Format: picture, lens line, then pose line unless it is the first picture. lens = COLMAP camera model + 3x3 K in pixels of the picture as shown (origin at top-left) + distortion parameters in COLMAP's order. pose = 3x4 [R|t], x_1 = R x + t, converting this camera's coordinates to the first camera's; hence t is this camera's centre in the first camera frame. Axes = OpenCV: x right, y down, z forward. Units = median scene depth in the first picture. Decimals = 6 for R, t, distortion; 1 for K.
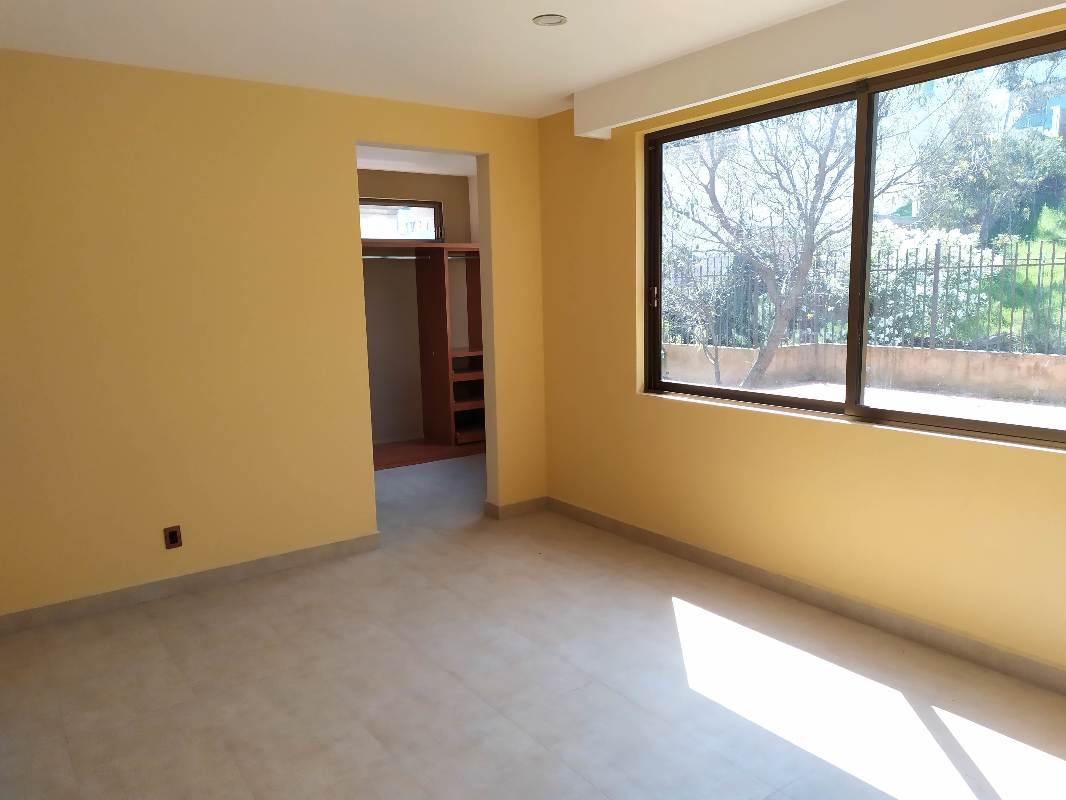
lens RADIAL K [[790.7, 0, 533.0], [0, 790.7, 400.0], [0, 0, 1]] dist [0.003076, 0.000026]
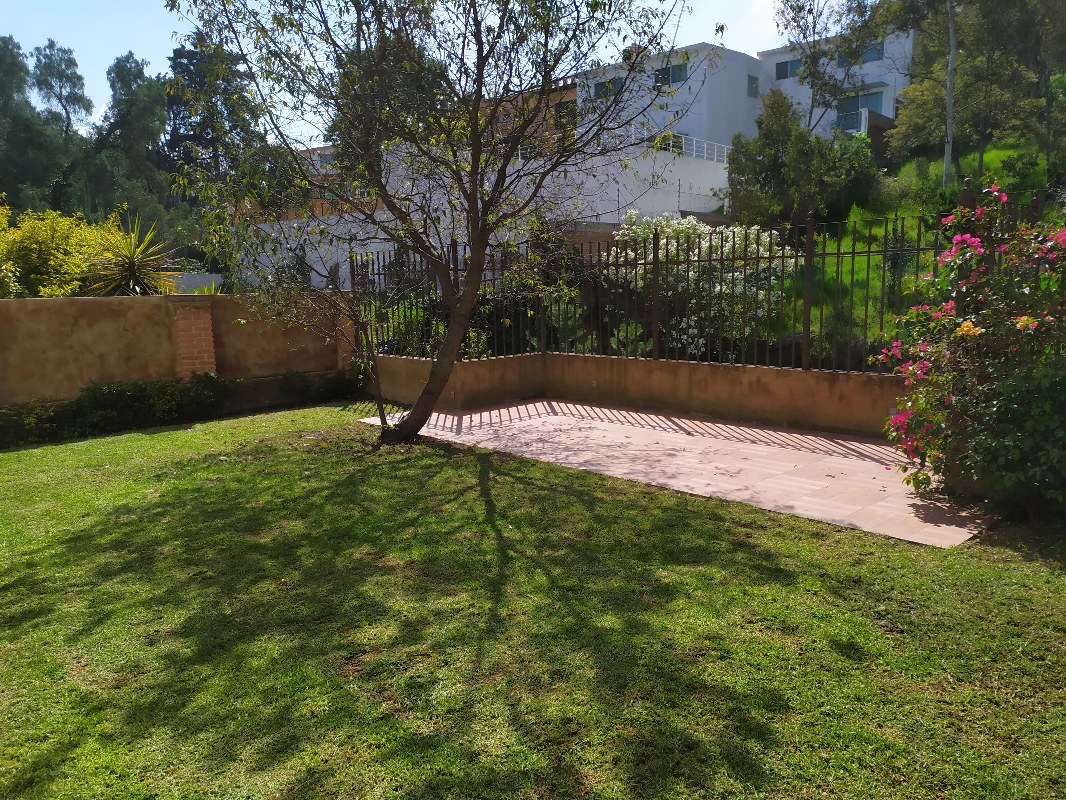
lens RADIAL K [[790.7, 0, 533.0], [0, 790.7, 400.0], [0, 0, 1]] dist [0.003076, 0.000026]
pose [[0.987380, -0.027062, 0.156041, 0.111788], [0.027003, 0.999632, 0.002500, -0.012669], [-0.156052, 0.001745, 0.987747, 0.092090]]
